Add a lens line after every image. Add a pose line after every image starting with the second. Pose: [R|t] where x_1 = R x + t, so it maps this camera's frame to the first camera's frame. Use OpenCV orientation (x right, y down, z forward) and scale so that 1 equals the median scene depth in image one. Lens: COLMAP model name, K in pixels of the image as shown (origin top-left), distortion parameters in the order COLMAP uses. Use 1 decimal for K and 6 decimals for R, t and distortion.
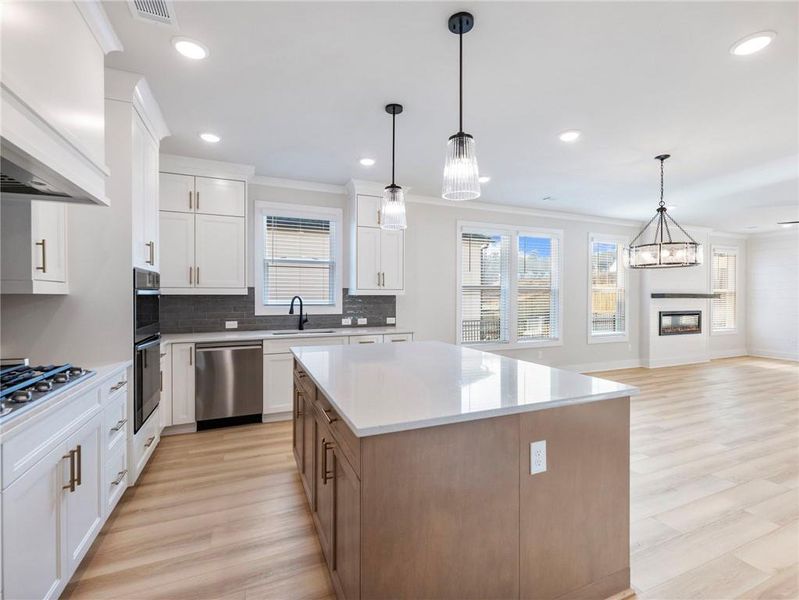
lens RADIAL K [[367.3, 0, 400.3], [0, 367.3, 296.9], [0, 0, 1]] dist [-0.002388, -0.000345]
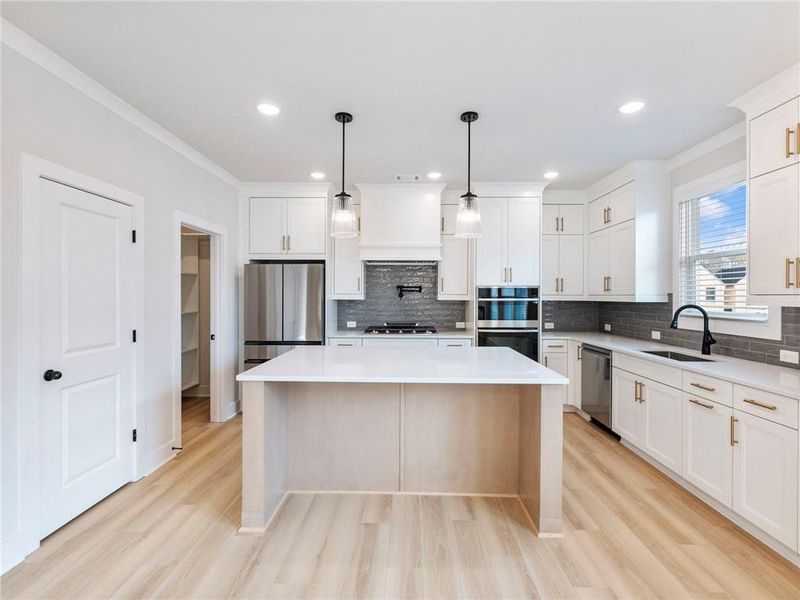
lens RADIAL K [[368.5, 0, 399.6], [0, 368.5, 297.0], [0, 0, 1]] dist [0.009282, 0.000842]
pose [[-0.404874, 0.002034, -0.914370, 0.603144], [-0.005900, 0.999971, 0.004837, -0.018026], [0.914354, 0.007353, -0.404850, 0.755572]]
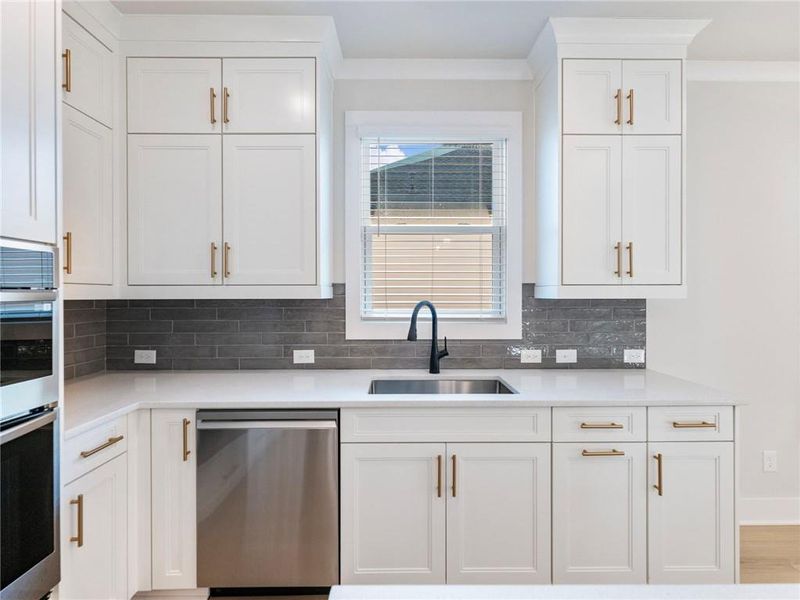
lens RADIAL K [[368.5, 0, 399.1], [0, 368.5, 295.7], [0, 0, 1]] dist [0.009282, 0.000842]
pose [[0.924069, -0.004954, -0.382194, -0.130905], [0.001847, 0.999962, -0.008498, -0.005053], [0.382221, 0.007147, 0.924043, 0.545959]]
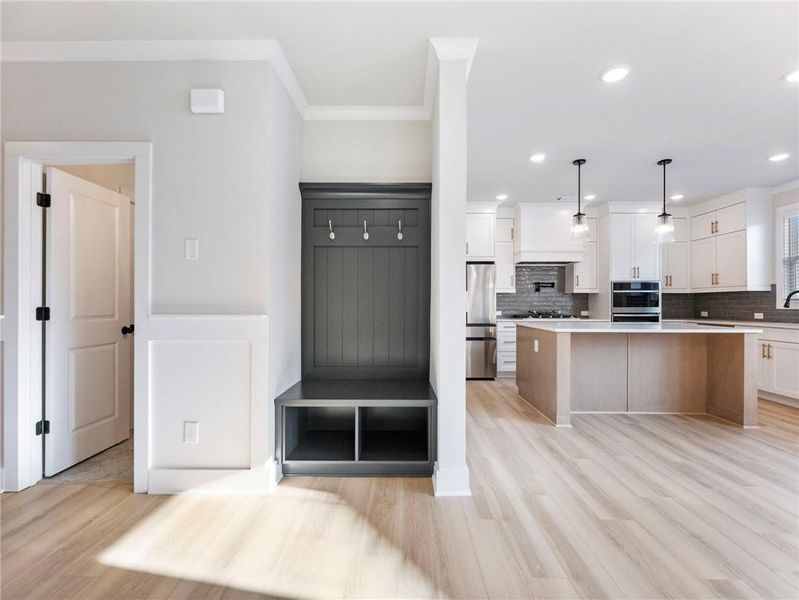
lens RADIAL K [[368.0, 0, 402.8], [0, 368.0, 302.1], [0, 0, 1]] dist [0.009282, 0.000842]
pose [[-0.387450, -0.002714, -0.921887, 1.085791], [-0.003442, 0.999993, -0.001498, 0.034181], [0.921884, 0.002593, -0.387457, 0.370574]]
